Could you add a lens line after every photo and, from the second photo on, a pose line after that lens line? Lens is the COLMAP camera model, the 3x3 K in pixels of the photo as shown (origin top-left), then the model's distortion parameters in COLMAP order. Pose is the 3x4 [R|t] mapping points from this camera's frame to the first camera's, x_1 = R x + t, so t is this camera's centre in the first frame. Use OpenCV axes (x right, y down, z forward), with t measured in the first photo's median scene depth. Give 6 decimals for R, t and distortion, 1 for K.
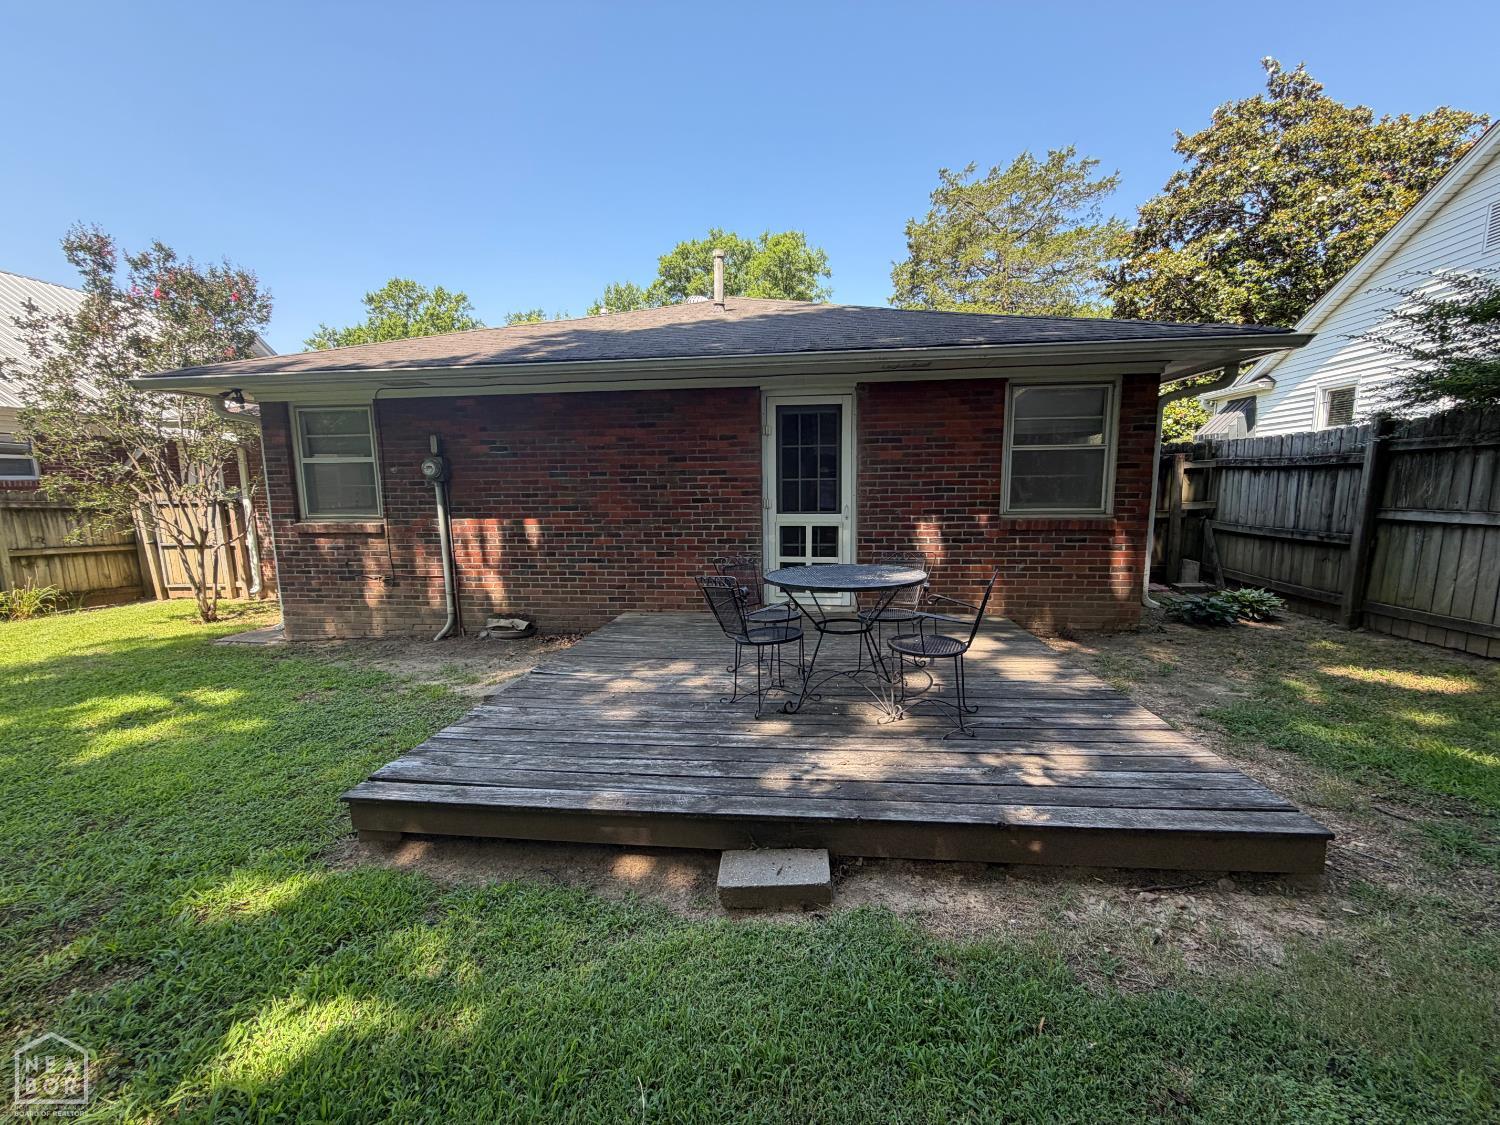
lens RADIAL K [[598.1, 0, 744.7], [0, 598.1, 562.9], [0, 0, 1]] dist [-0.001992, 0.000044]
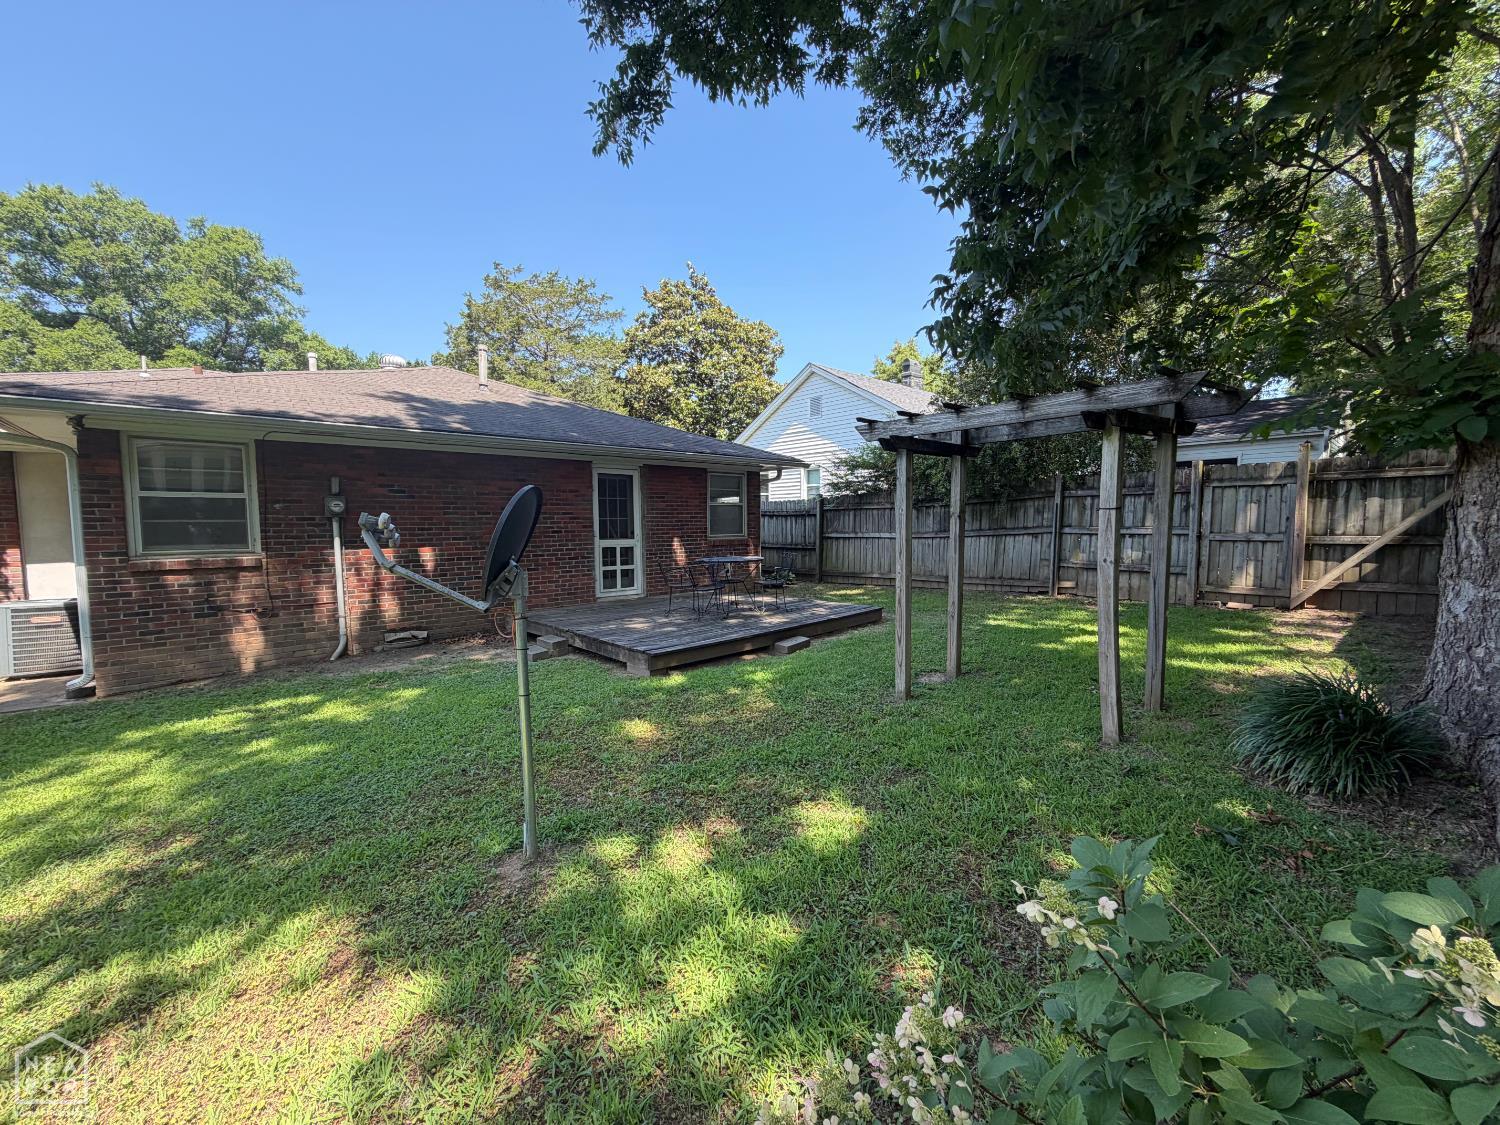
lens RADIAL K [[598.1, 0, 744.7], [0, 598.1, 562.9], [0, 0, 1]] dist [-0.001992, 0.000044]
pose [[0.657975, -0.045514, 0.751663, -0.845263], [0.098926, 0.994745, -0.026364, 0.055726], [-0.746514, 0.091706, 0.659020, -0.315059]]
